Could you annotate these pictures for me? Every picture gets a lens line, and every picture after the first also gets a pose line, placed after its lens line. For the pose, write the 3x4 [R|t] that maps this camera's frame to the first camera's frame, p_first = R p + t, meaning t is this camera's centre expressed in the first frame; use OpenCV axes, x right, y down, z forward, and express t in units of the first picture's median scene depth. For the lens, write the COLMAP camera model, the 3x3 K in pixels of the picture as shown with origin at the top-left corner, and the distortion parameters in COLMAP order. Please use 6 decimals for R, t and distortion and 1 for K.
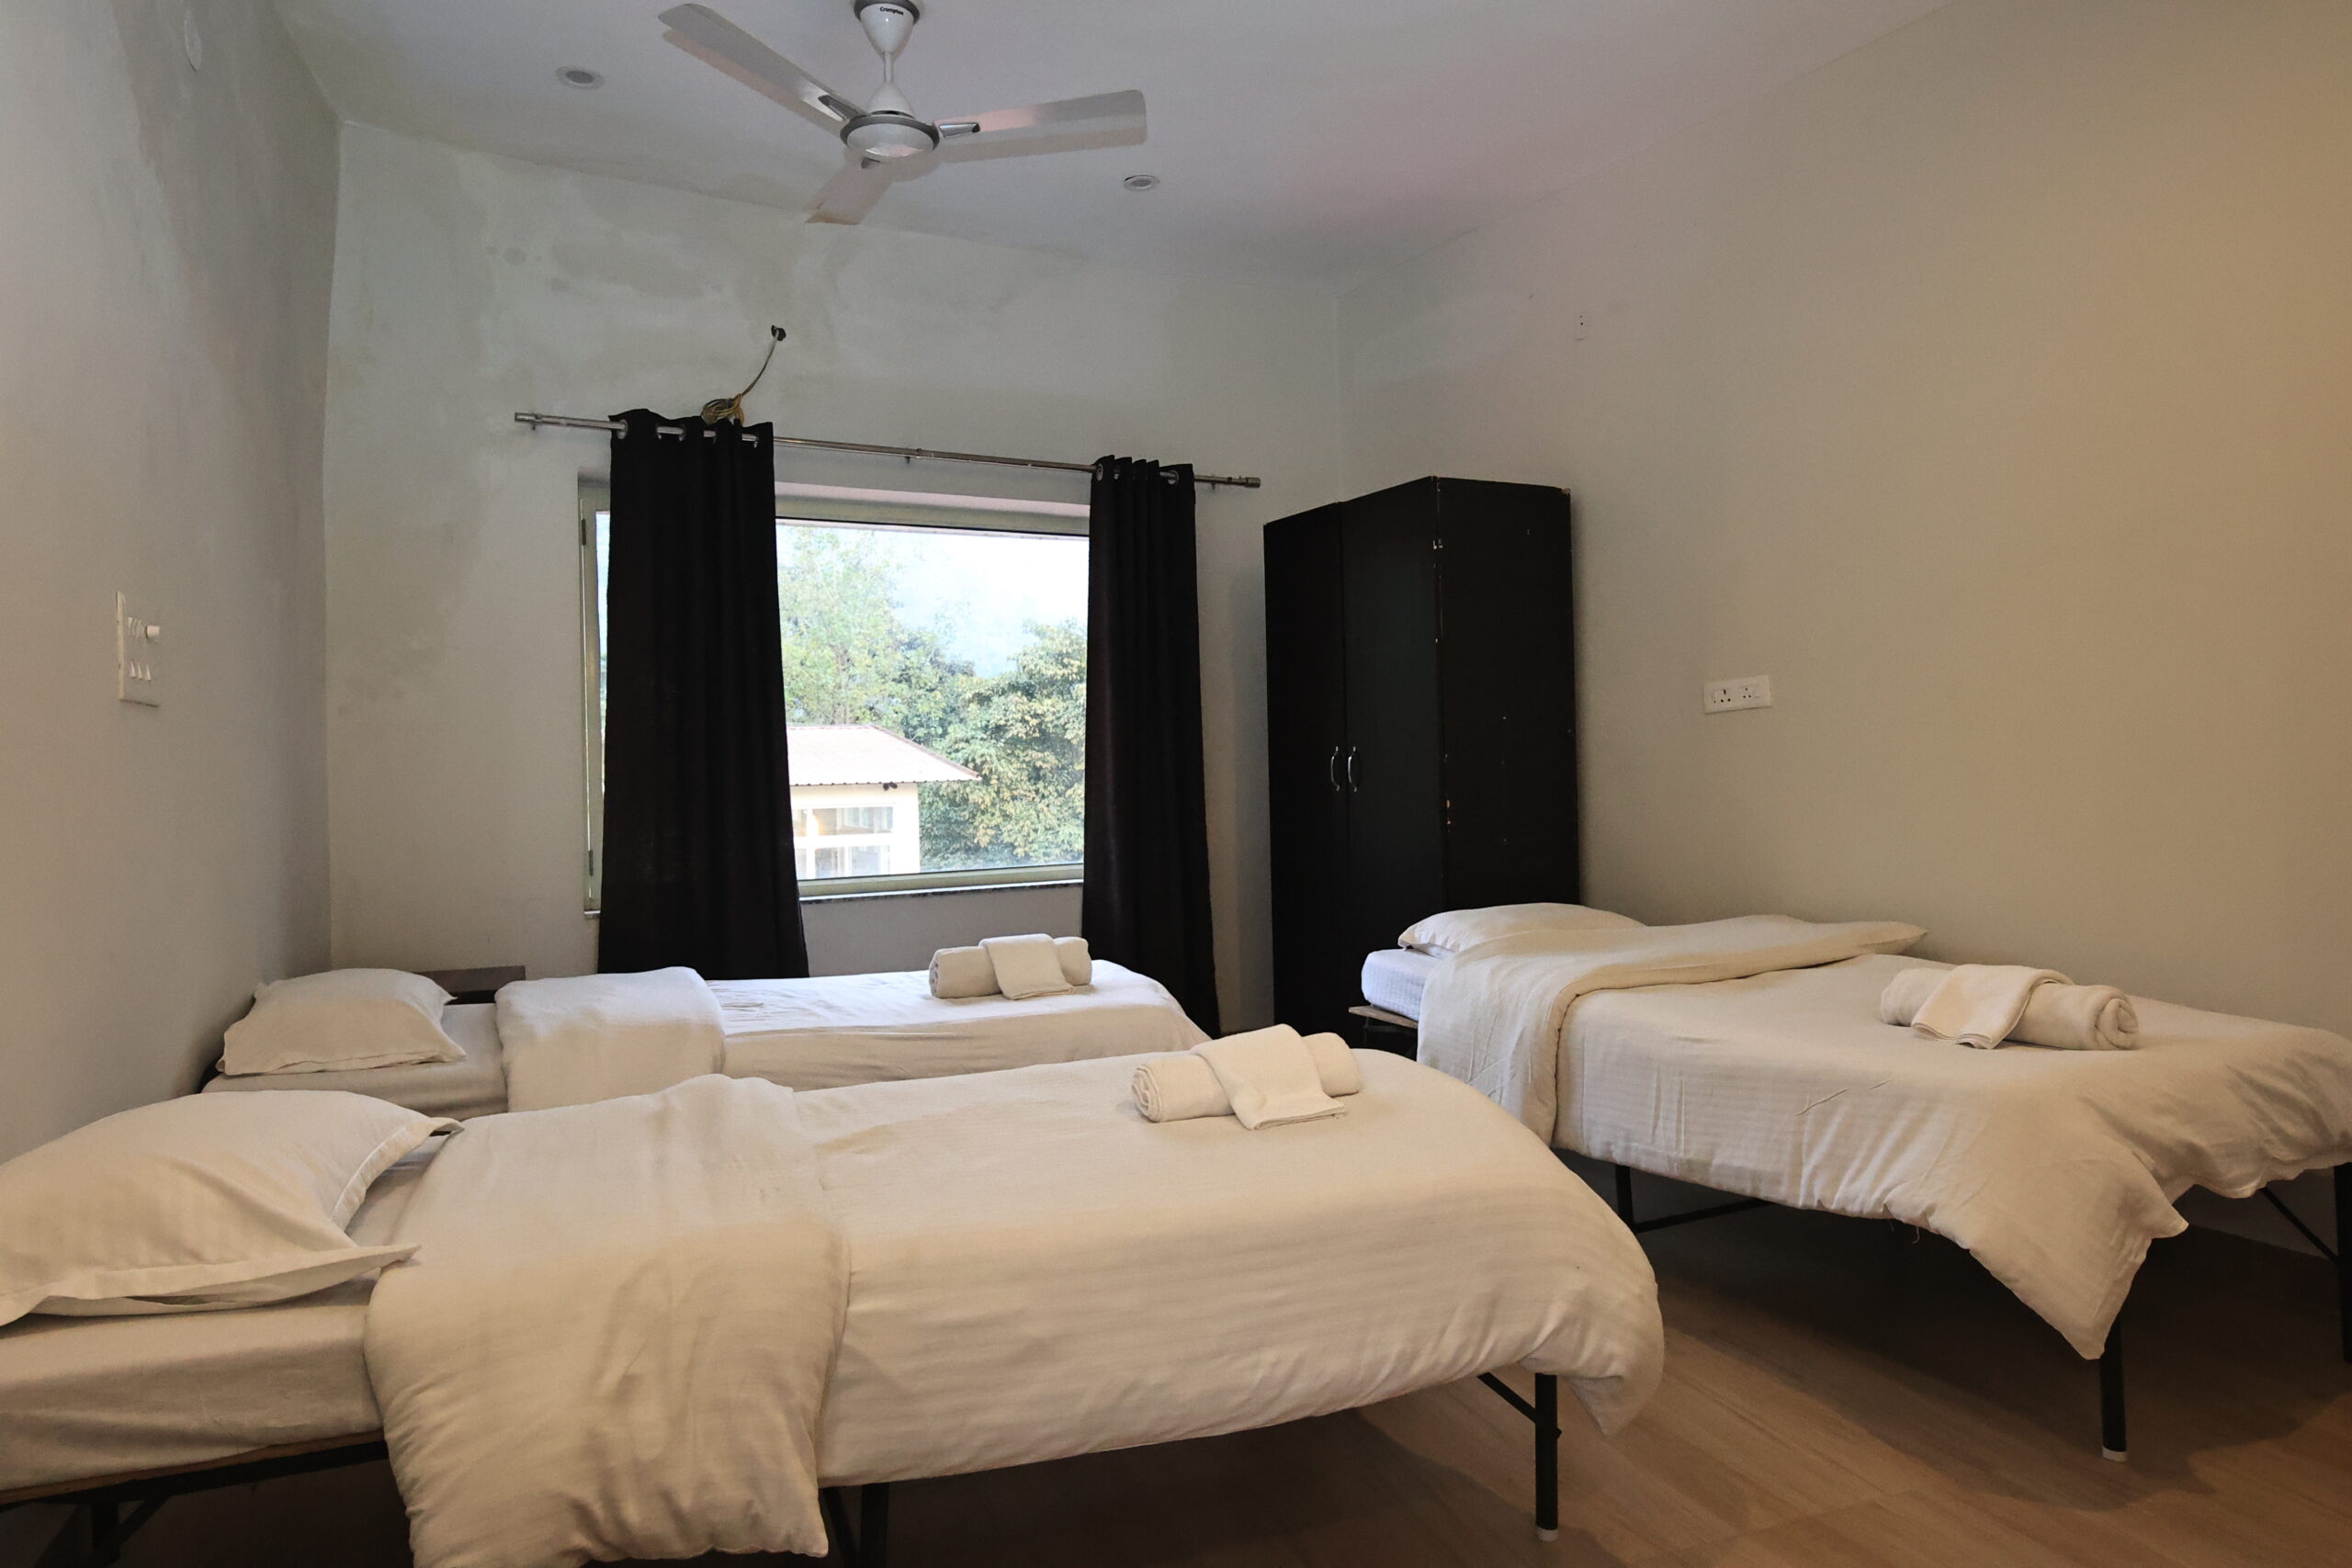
lens RADIAL K [[1458.6, 0, 1180.9], [0, 1458.6, 786.8], [0, 0, 1]] dist [0.021049, -0.001134]
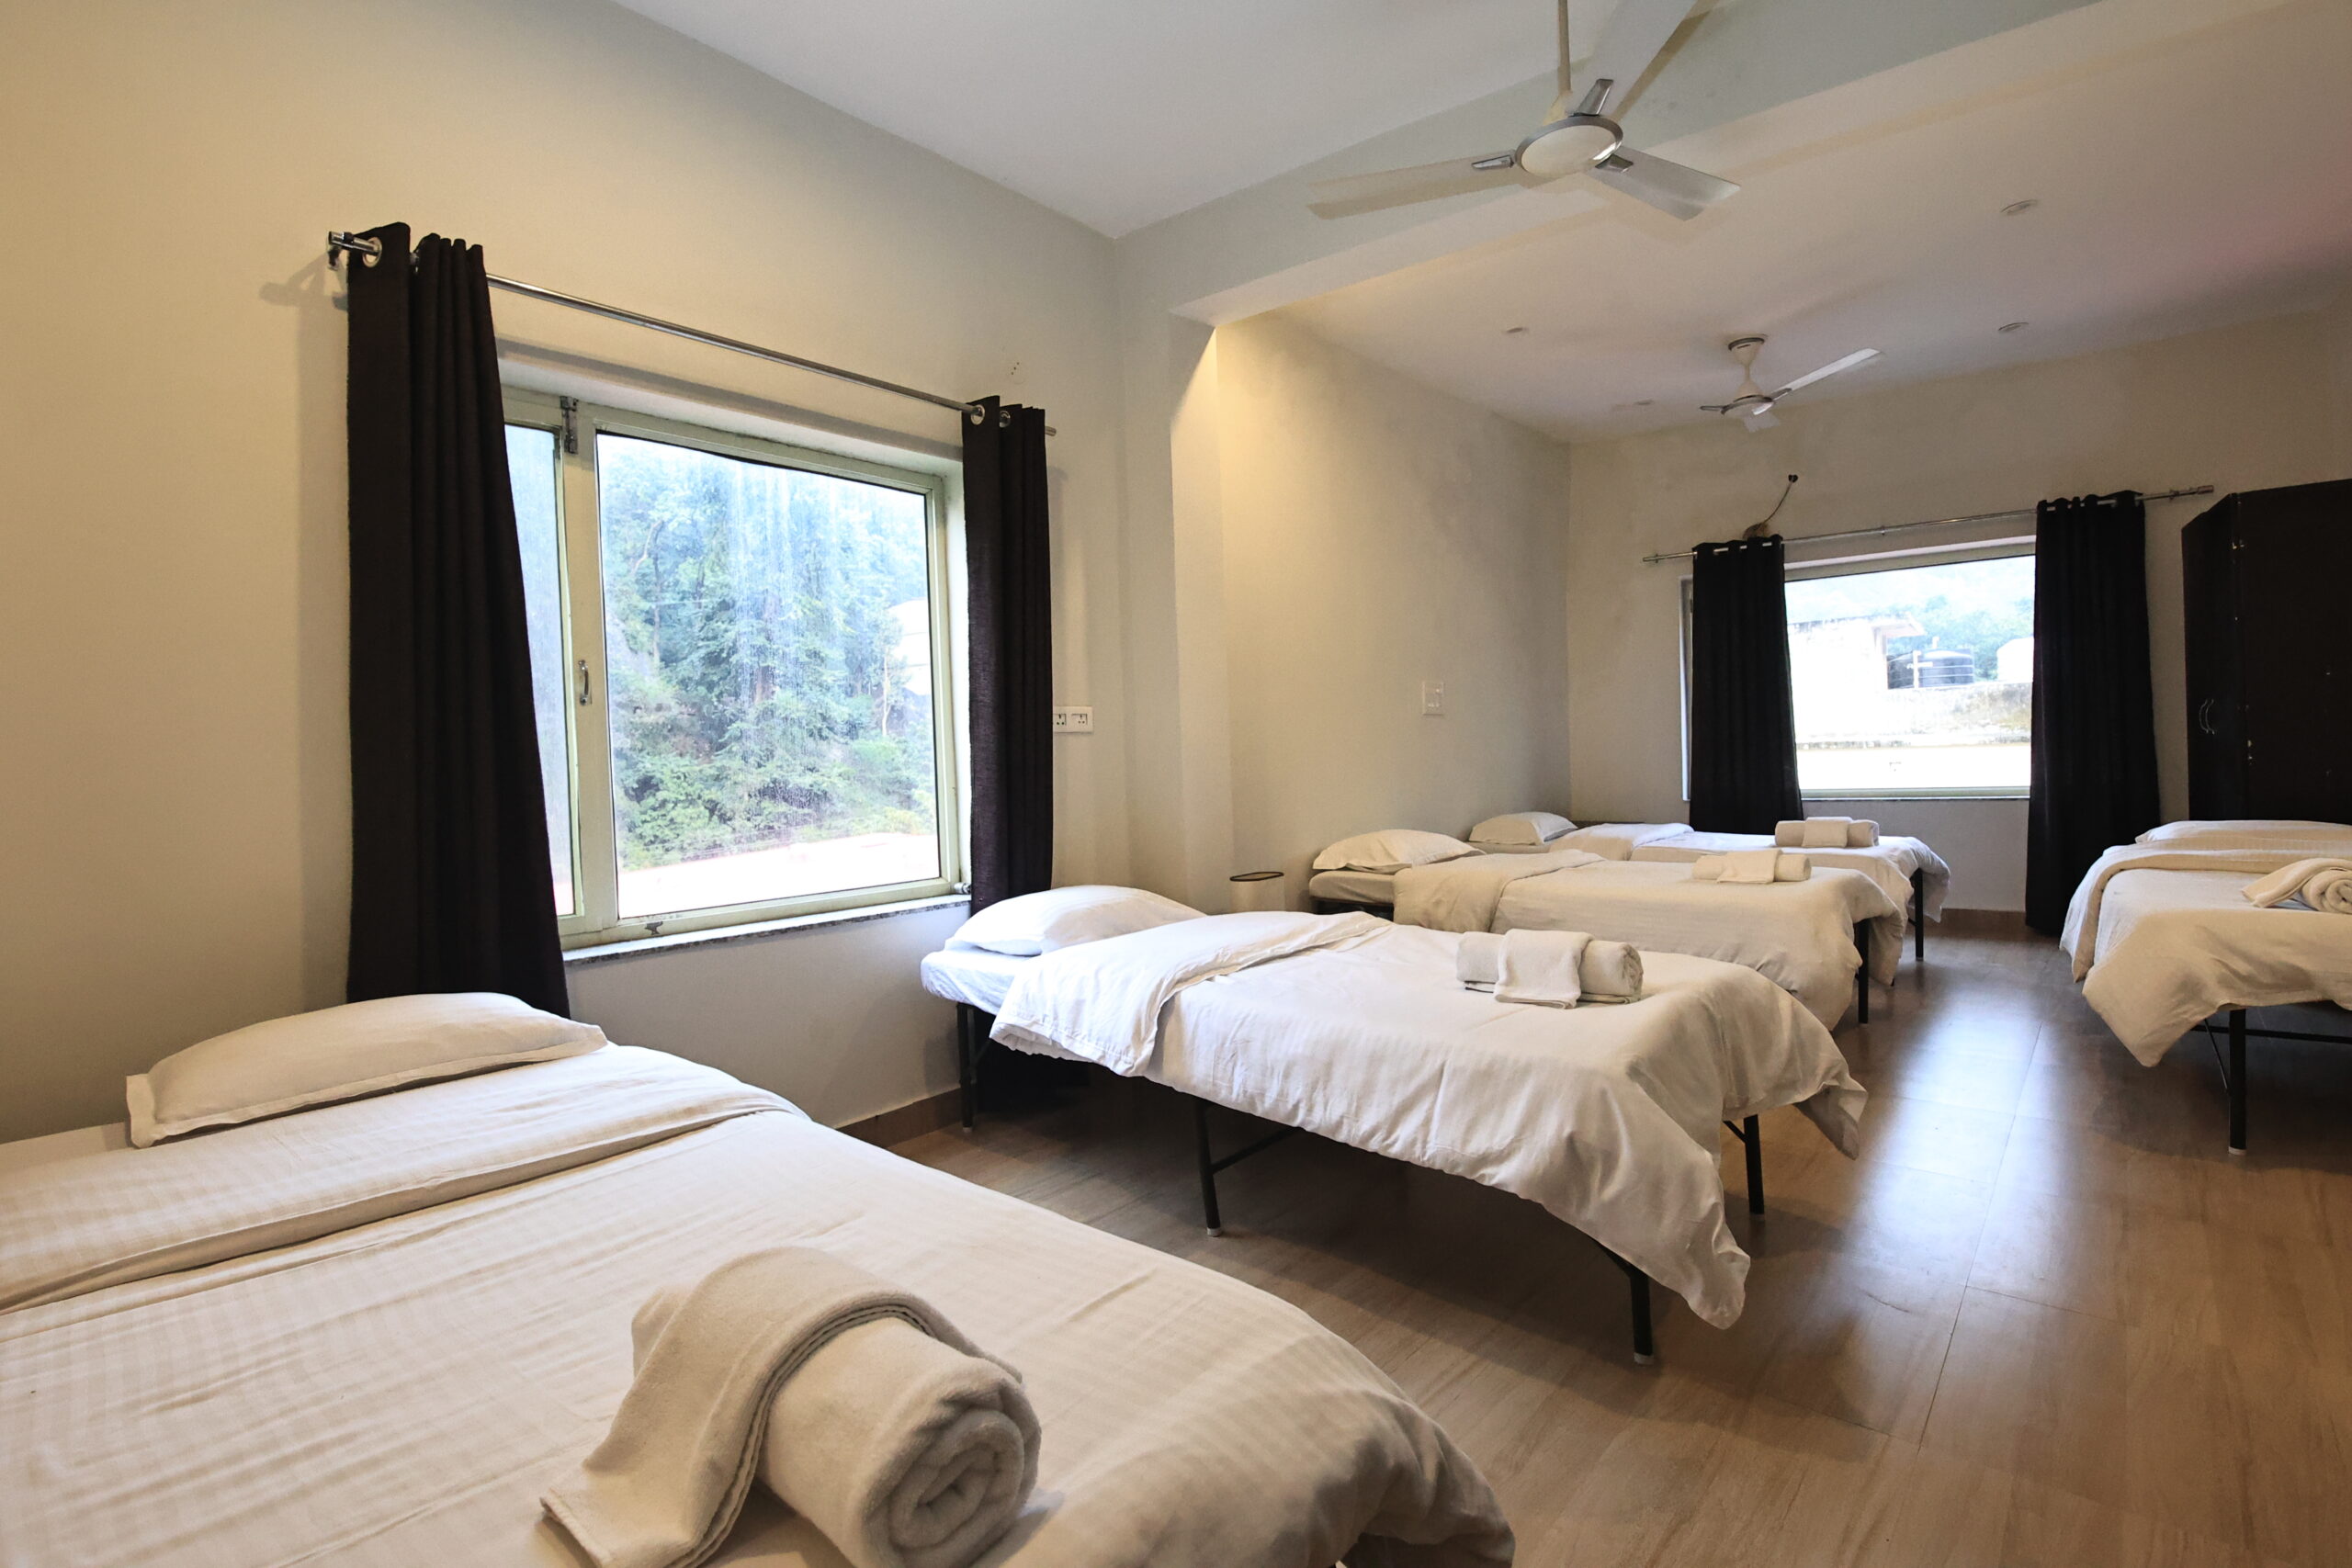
lens RADIAL K [[1075.2, 0, 1174.9], [0, 1075.2, 781.2], [0, 0, 1]] dist [-0.010531, -0.001796]
pose [[0.449041, 0.025883, -0.893136, 0.606257], [0.017912, 0.999119, 0.037960, -0.007118], [0.893332, -0.033044, 0.448182, -0.285231]]
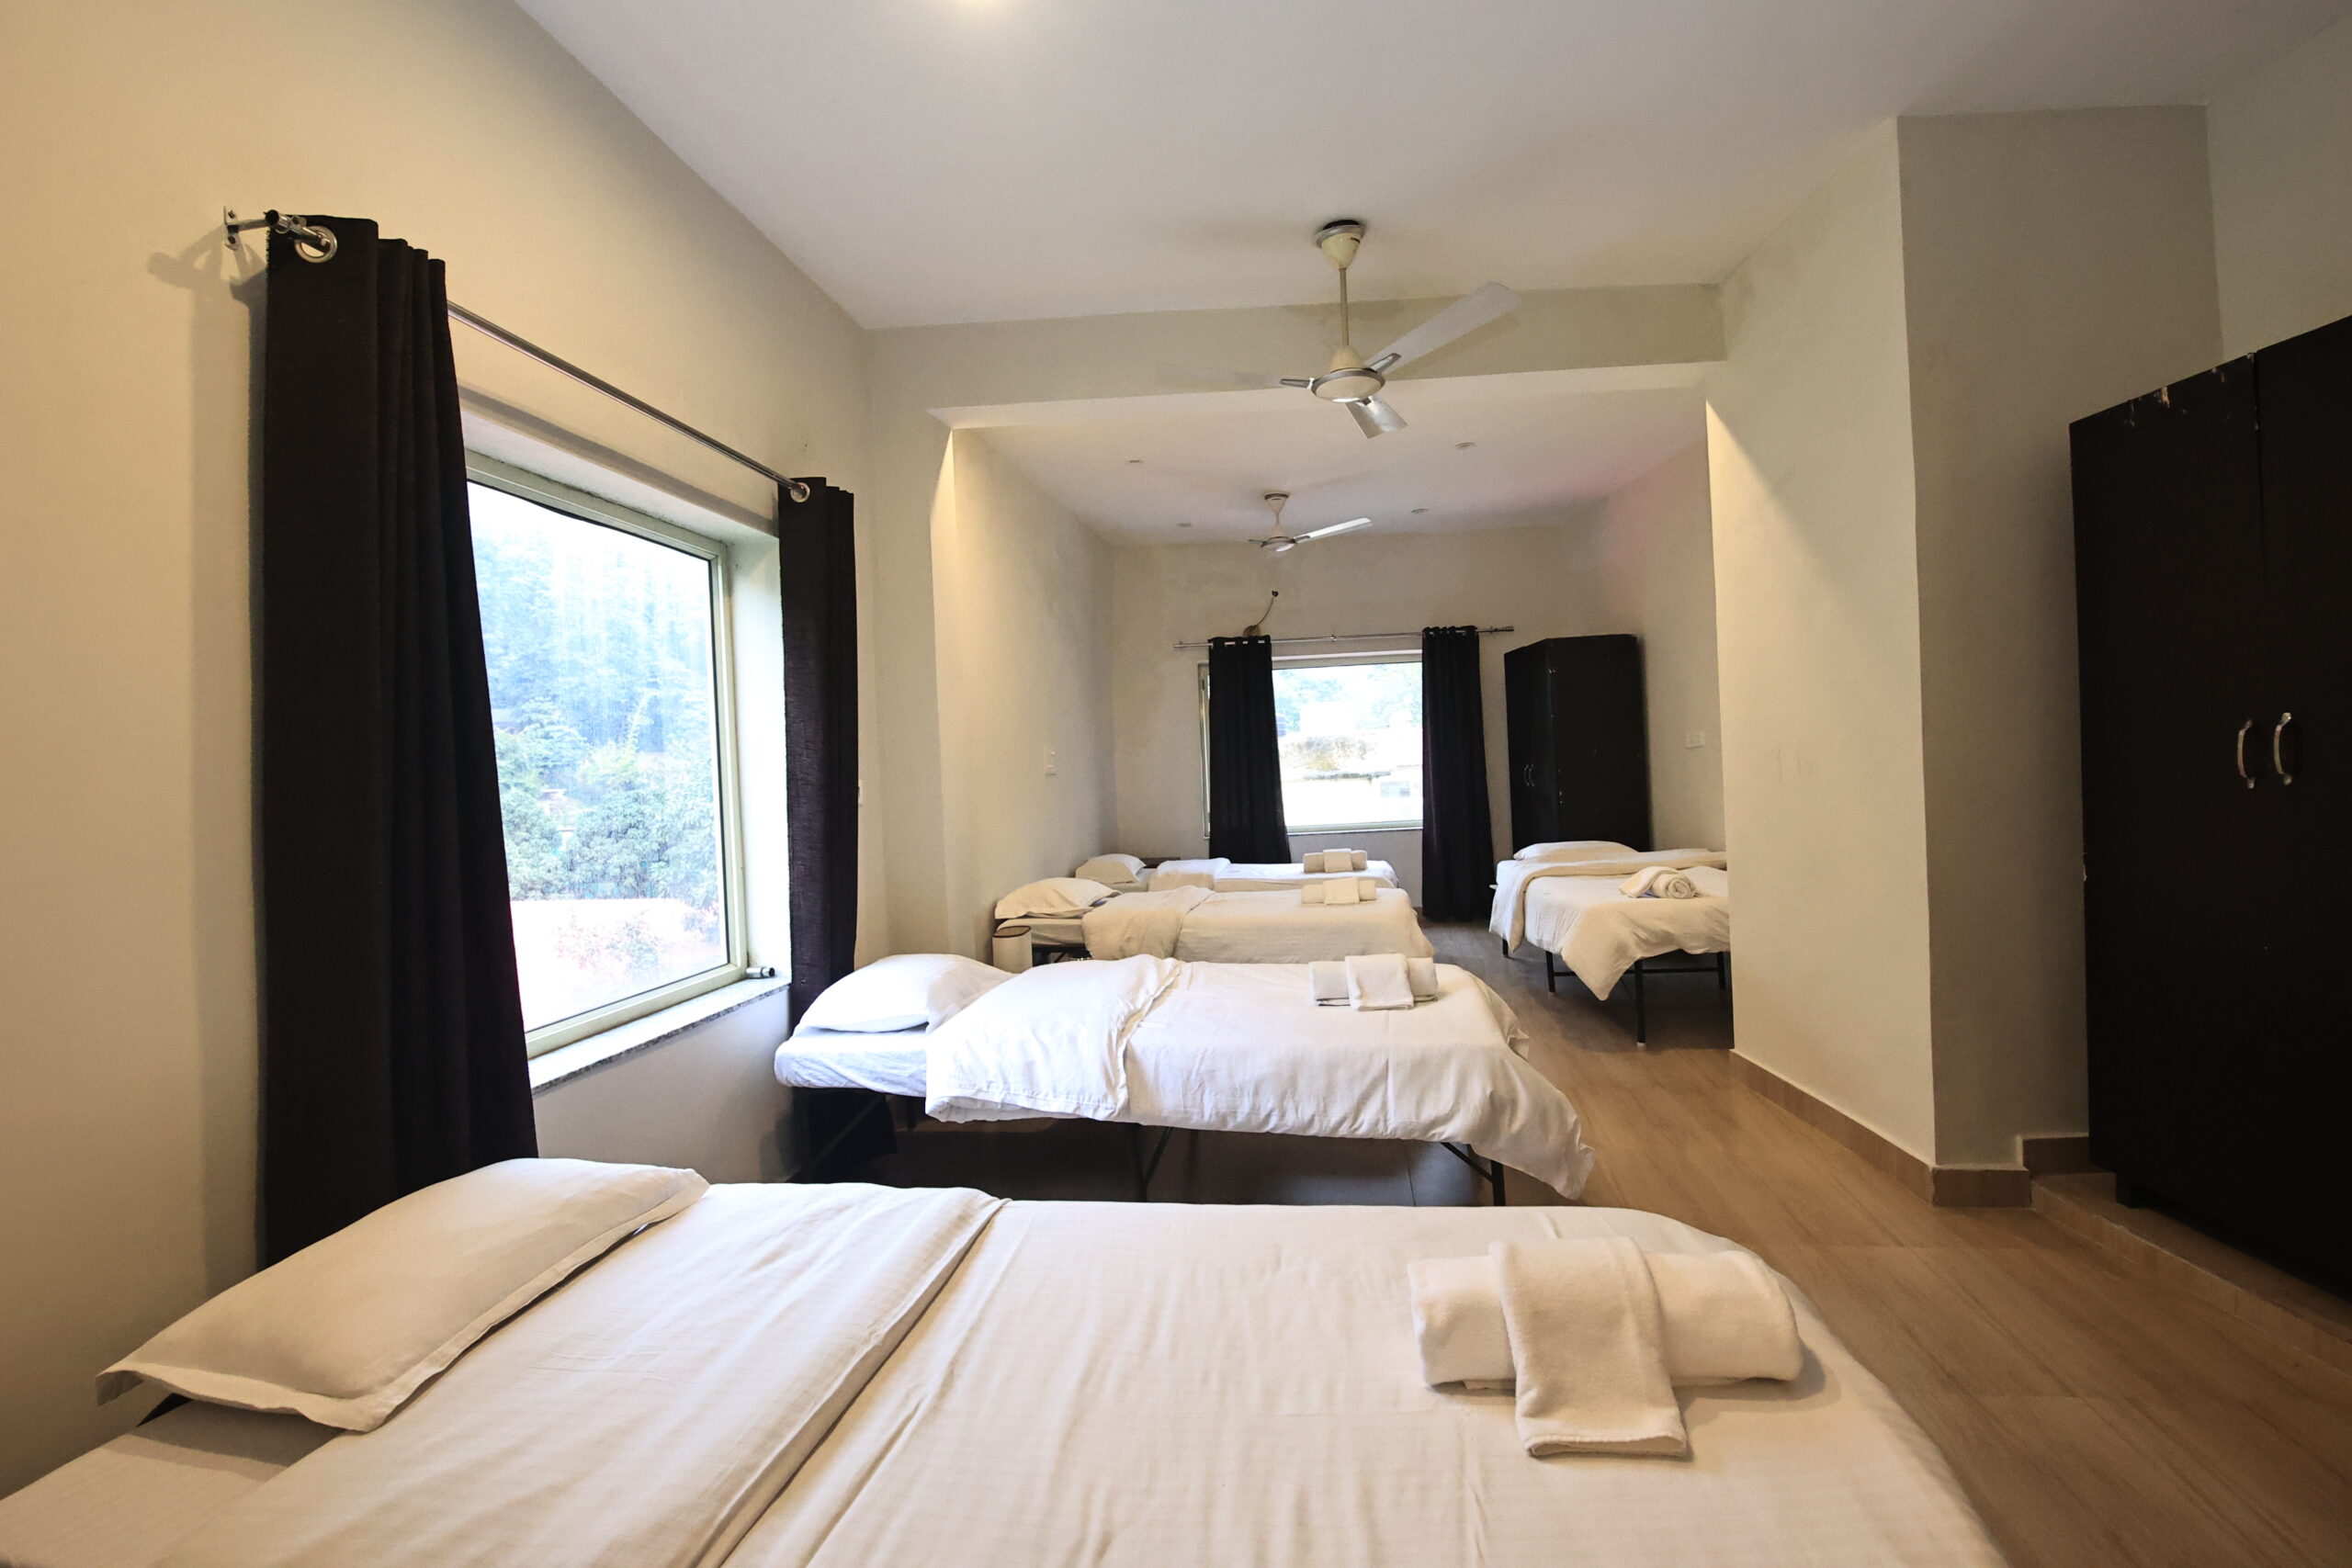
lens RADIAL K [[1019.5, 0, 1185.0], [0, 1019.5, 770.8], [0, 0, 1]] dist [-0.009999, -0.002273]
pose [[0.866032, -0.015307, -0.499753, 0.453529], [0.021484, 0.999747, 0.006610, -0.041949], [0.499526, -0.016461, 0.866142, -0.545440]]
